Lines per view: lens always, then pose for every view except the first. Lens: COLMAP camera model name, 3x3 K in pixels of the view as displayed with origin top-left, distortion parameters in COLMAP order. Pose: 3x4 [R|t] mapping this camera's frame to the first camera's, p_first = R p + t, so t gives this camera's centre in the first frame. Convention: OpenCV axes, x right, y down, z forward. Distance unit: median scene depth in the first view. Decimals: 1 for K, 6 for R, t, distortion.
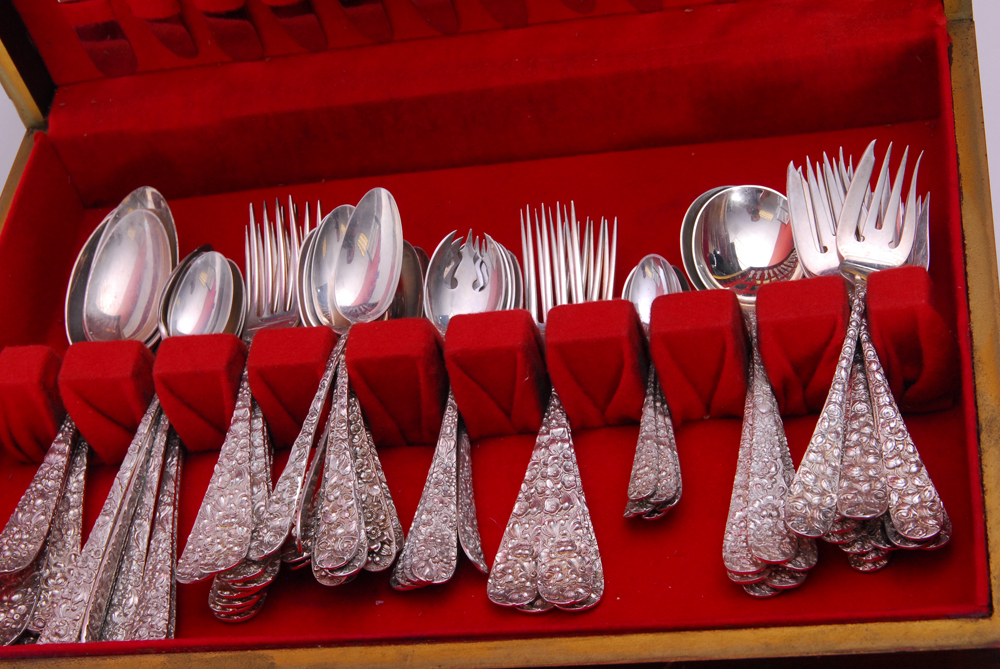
lens RADIAL K [[1863.4, 0, 500.0], [0, 1863.4, 334.5], [0, 0, 1]] dist [-0.011690, -0.143944]
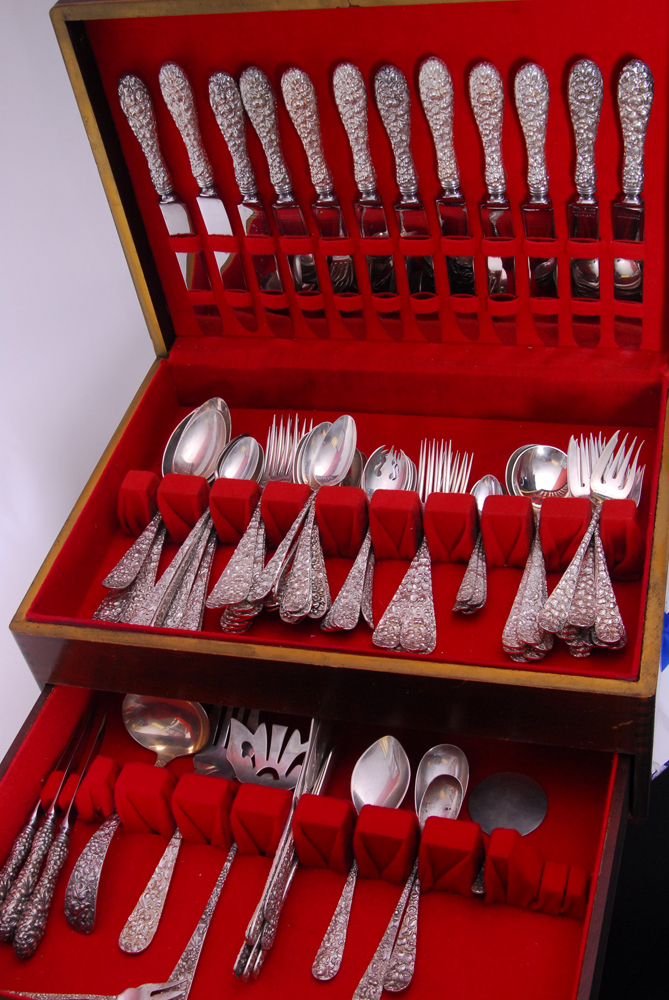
lens RADIAL K [[1192.0, 0, 362.0], [0, 1192.0, 500.5], [0, 0, 1]] dist [-0.043482, 0.038396]
pose [[0.987128, 0.157720, -0.026494, -0.006697], [-0.158695, 0.986520, -0.039928, 0.049743], [0.019839, 0.043618, 0.998851, -0.169025]]
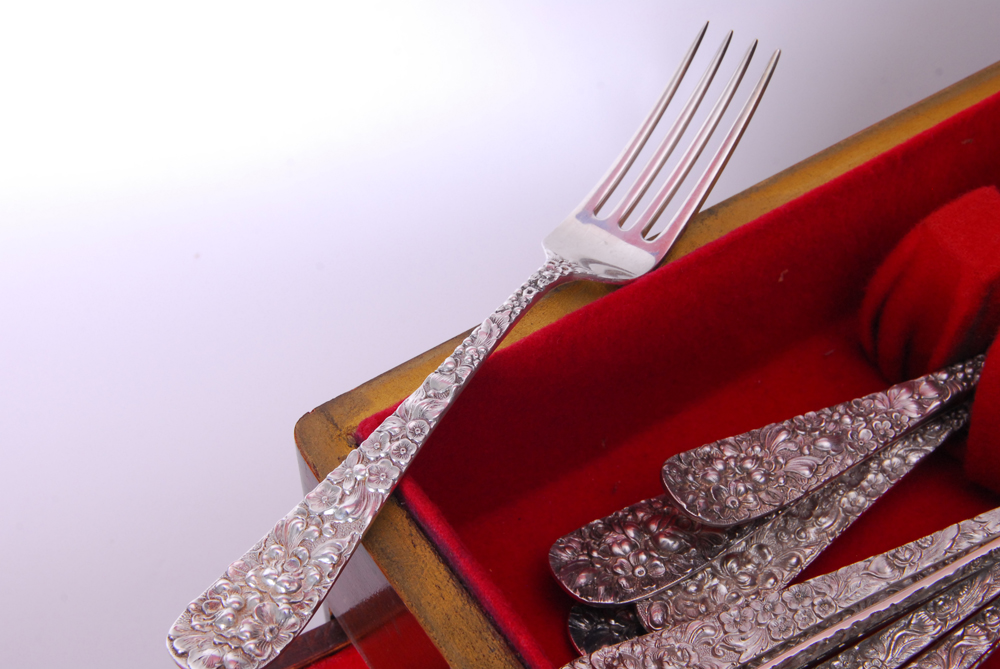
lens RADIAL K [[1863.4, 0, 500.0], [0, 1863.4, 334.5], [0, 0, 1]] dist [-0.011690, -0.143944]
pose [[0.612637, 0.720558, -0.324763, -0.157138], [-0.663414, 0.692163, 0.284242, -0.023110], [0.429602, 0.041315, 0.902073, 0.485407]]
